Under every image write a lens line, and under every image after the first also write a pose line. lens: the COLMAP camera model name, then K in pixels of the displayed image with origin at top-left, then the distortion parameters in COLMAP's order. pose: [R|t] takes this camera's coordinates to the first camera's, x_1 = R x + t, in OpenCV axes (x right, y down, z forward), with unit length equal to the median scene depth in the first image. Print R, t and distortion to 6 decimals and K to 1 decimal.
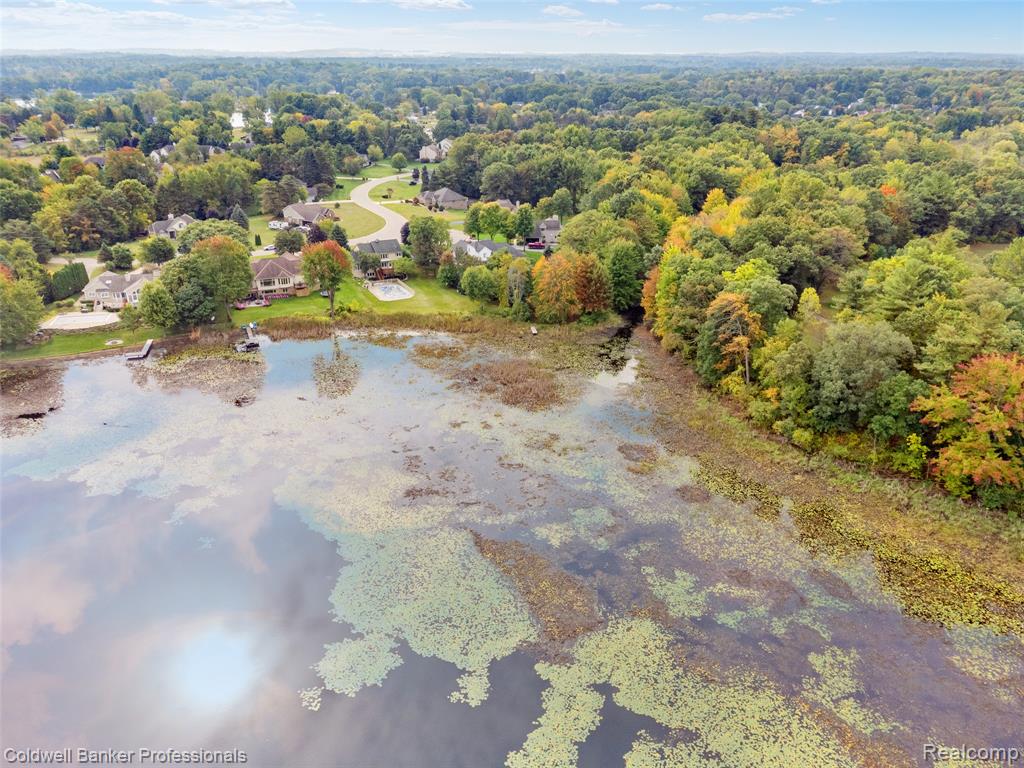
lens RADIAL K [[749.7, 0, 508.1], [0, 749.7, 386.1], [0, 0, 1]] dist [0.022494, -0.002689]
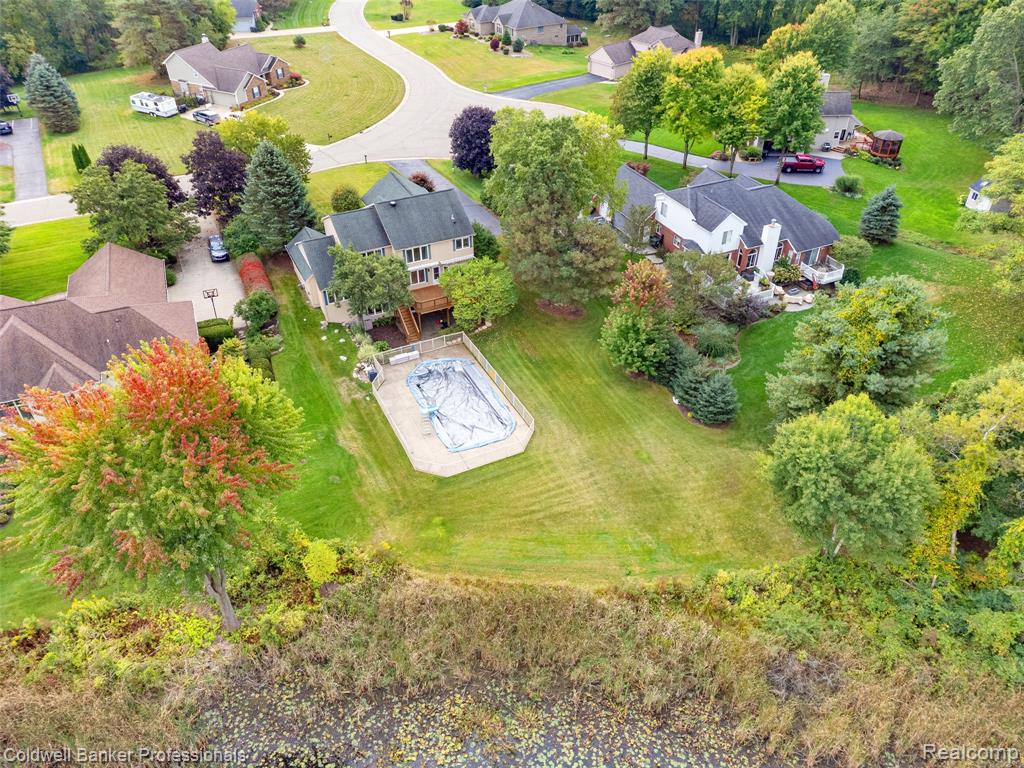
lens RADIAL K [[749.7, 0, 508.1], [0, 749.7, 386.1], [0, 0, 1]] dist [0.022494, -0.002689]
pose [[0.999847, -0.001508, -0.017420, -0.108459], [0.005470, 0.973244, 0.229708, -0.170342], [0.016608, -0.229768, 0.973104, 0.606121]]
